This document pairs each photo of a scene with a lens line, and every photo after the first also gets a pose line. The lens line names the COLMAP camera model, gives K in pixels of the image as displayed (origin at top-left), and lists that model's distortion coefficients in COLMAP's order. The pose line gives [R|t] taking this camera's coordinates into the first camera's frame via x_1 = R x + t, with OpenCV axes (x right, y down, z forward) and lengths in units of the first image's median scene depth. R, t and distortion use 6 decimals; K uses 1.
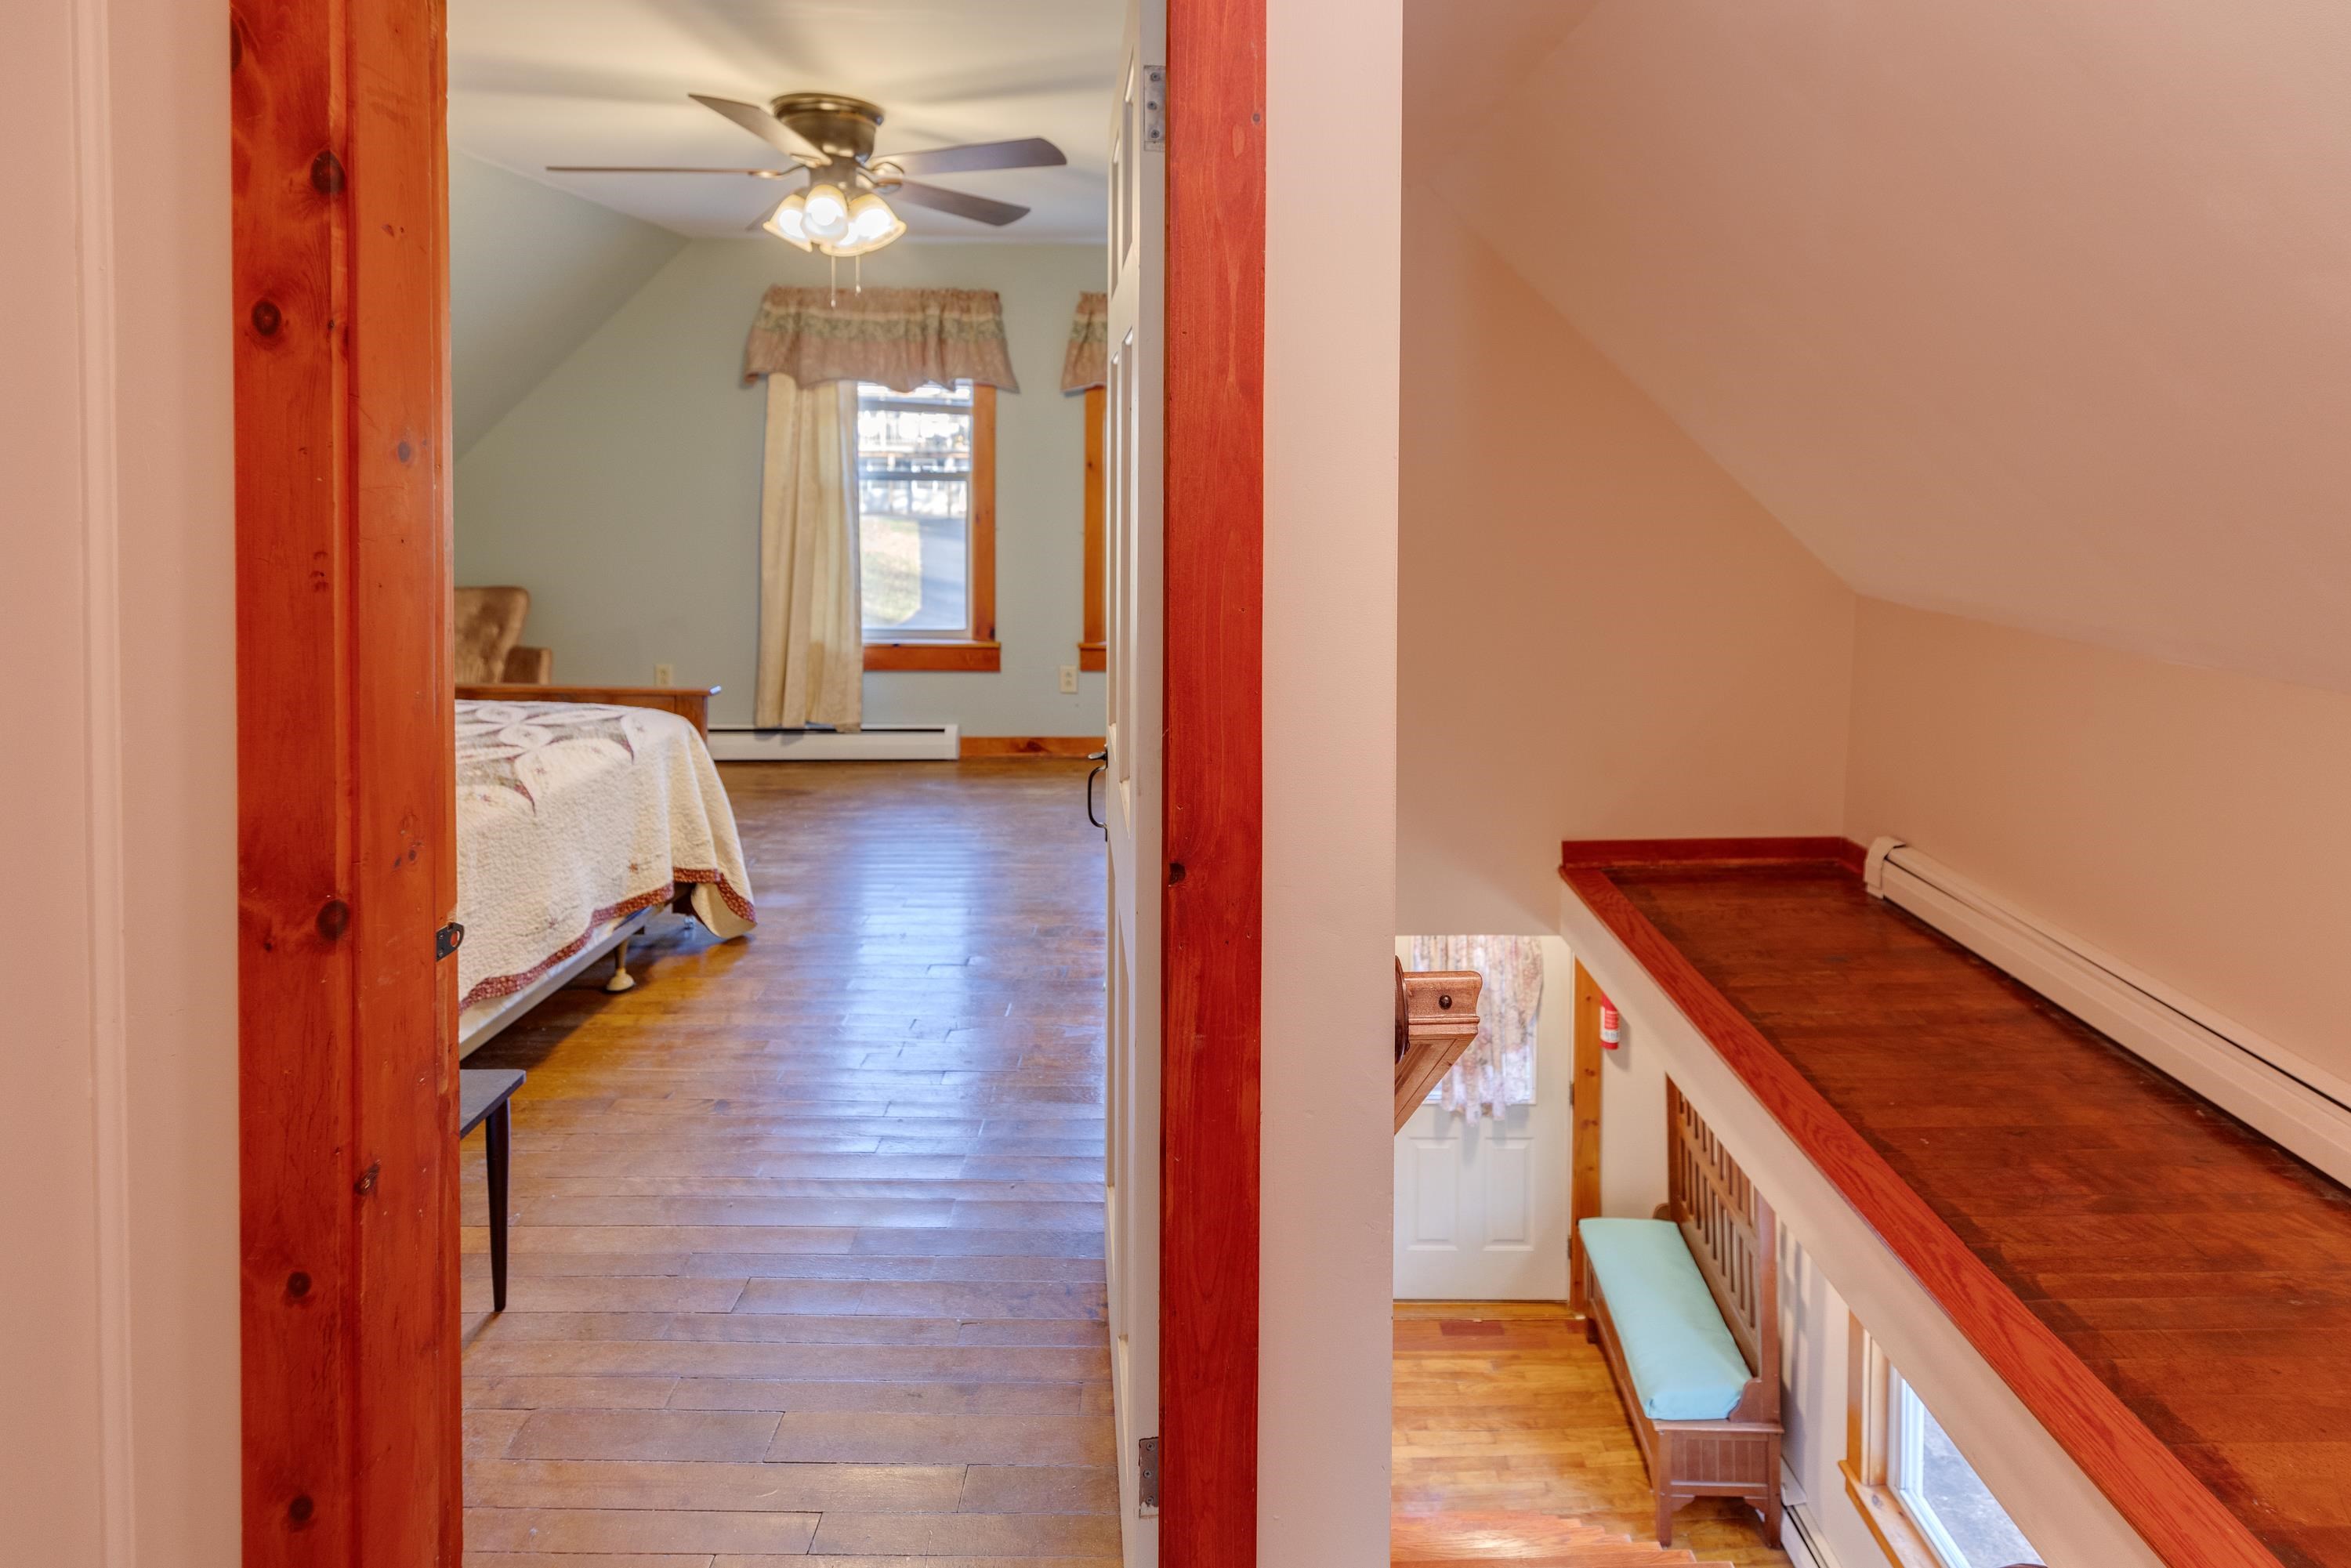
lens RADIAL K [[1122.8, 0, 1182.0], [0, 1122.8, 497.8], [0, 0, 1]] dist [0.001772, -0.000107]
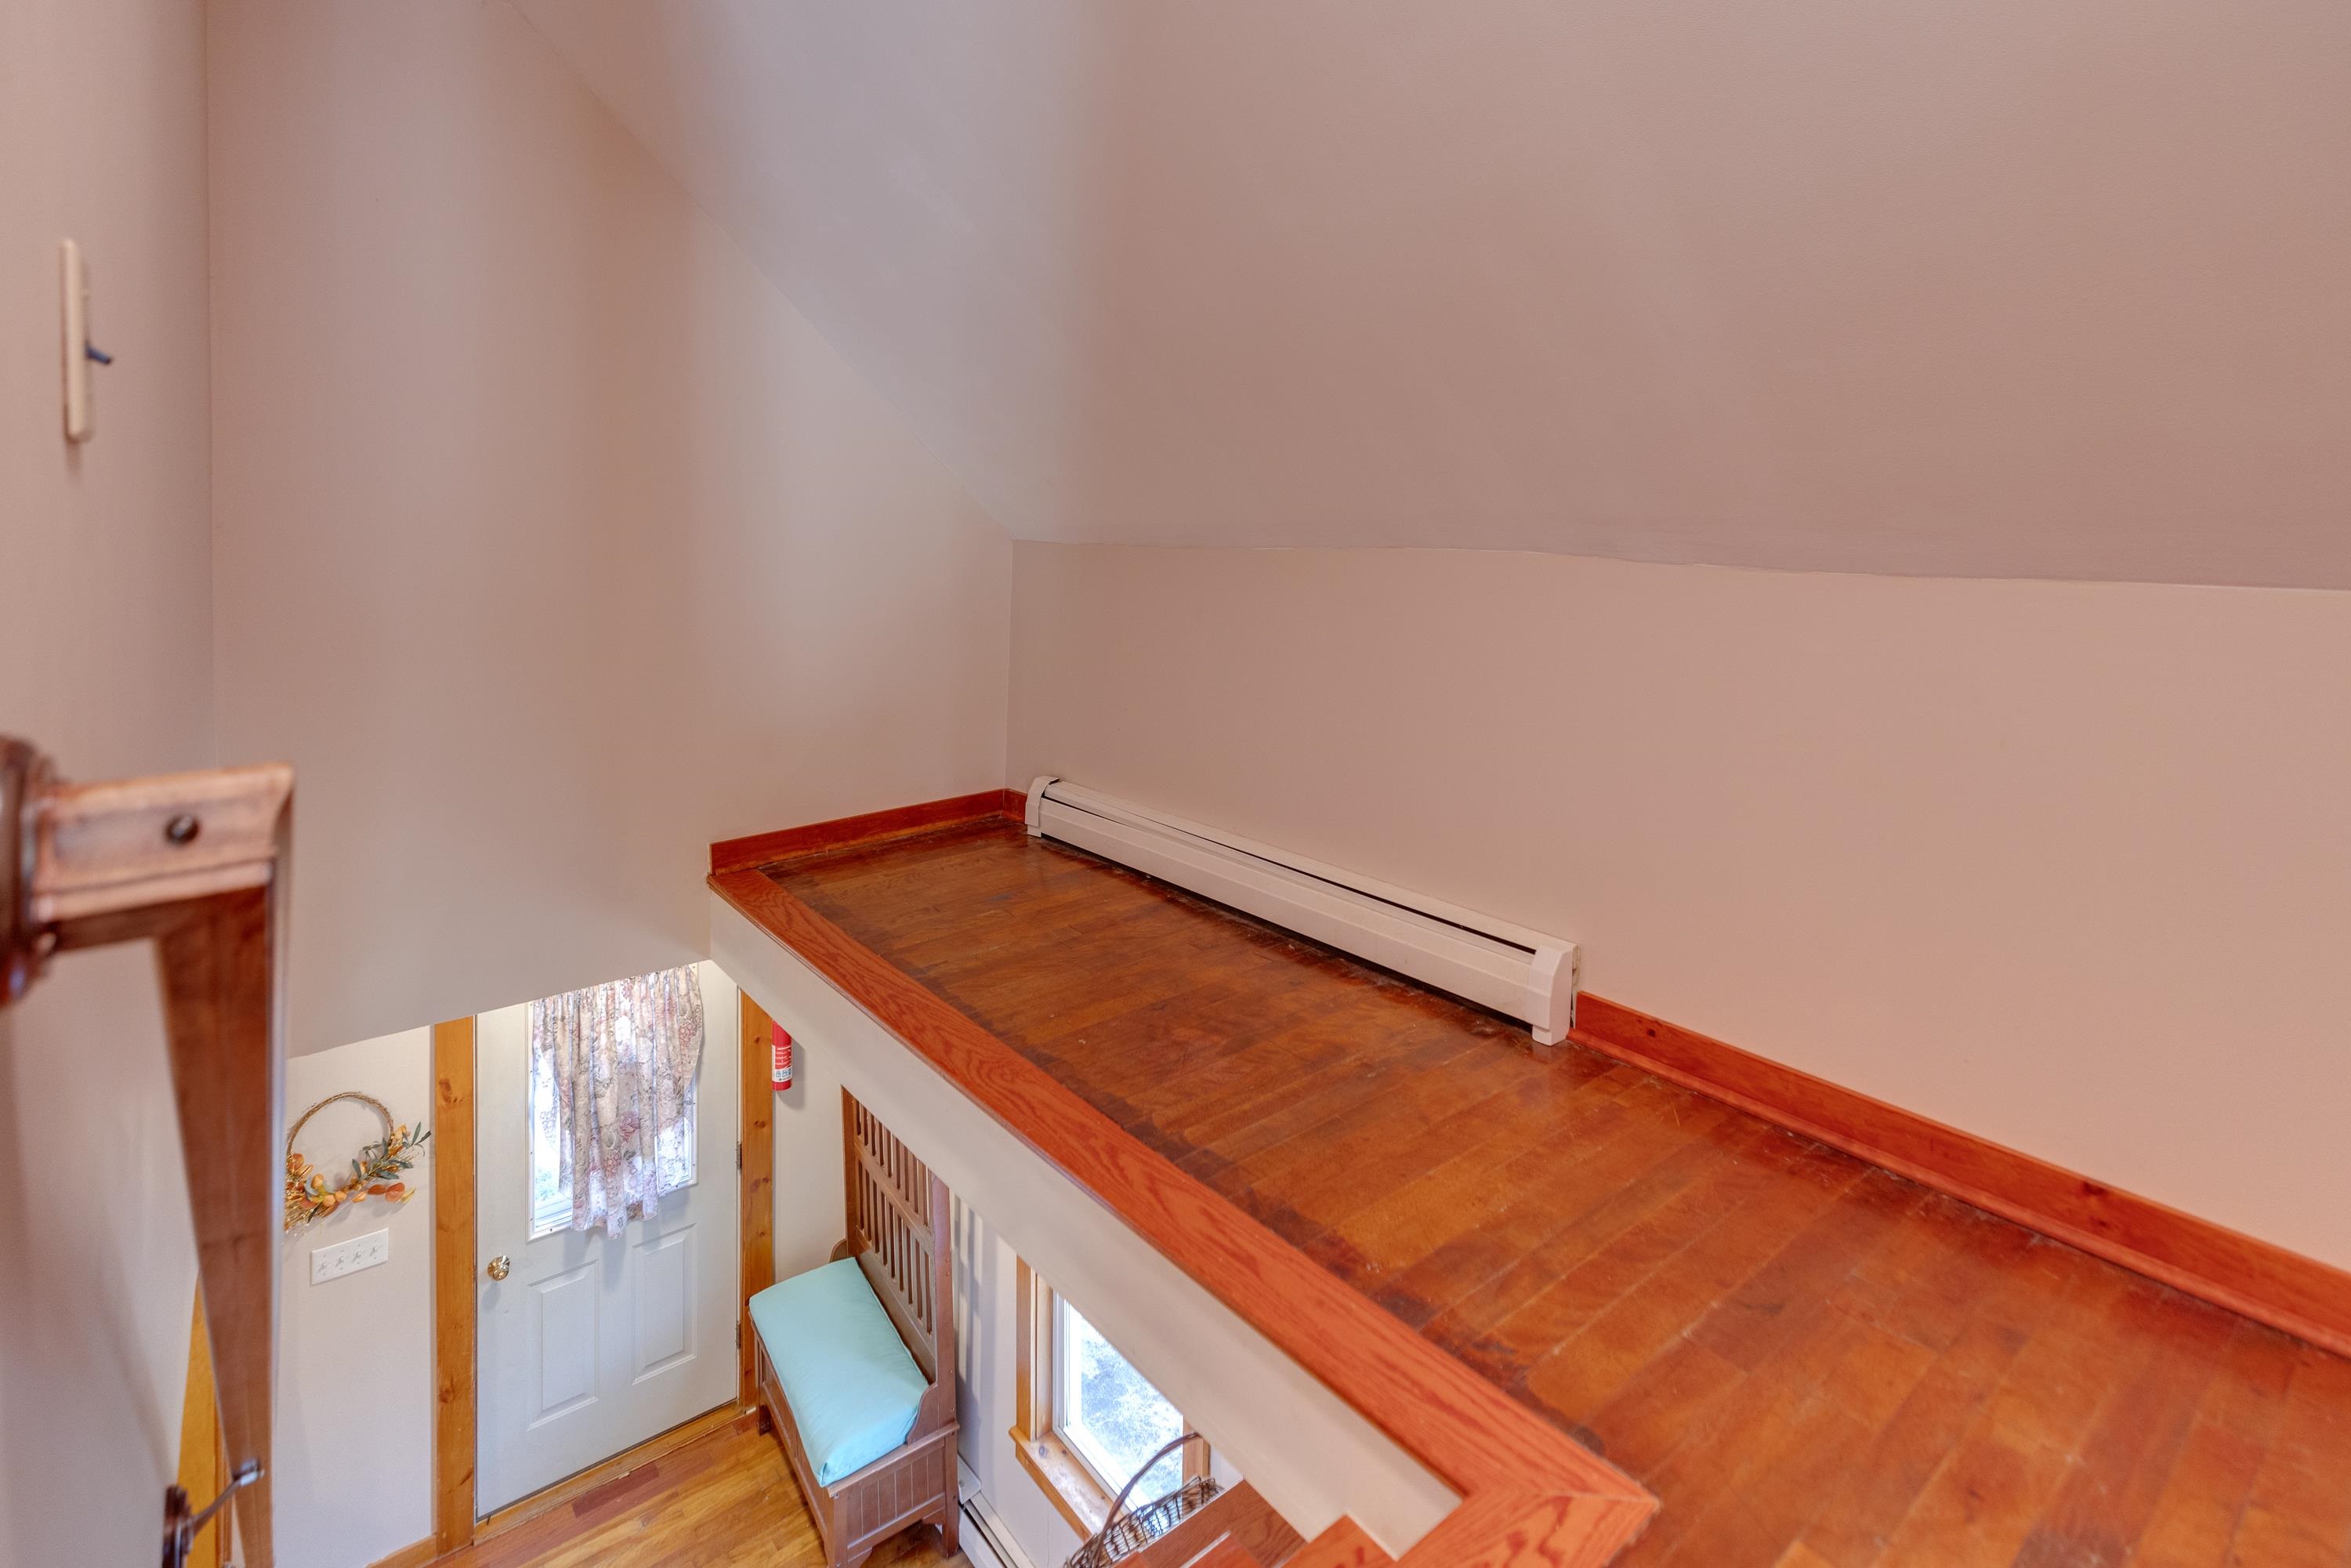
lens RADIAL K [[1143.5, 0, 1187.7], [0, 1143.5, 560.5], [0, 0, 1]] dist [0.007200, 0.000149]
pose [[0.772249, -0.009321, 0.635252, 0.084693], [0.014064, 0.999898, -0.002426, 0.117380], [-0.635164, 0.010808, 0.772302, 0.136356]]
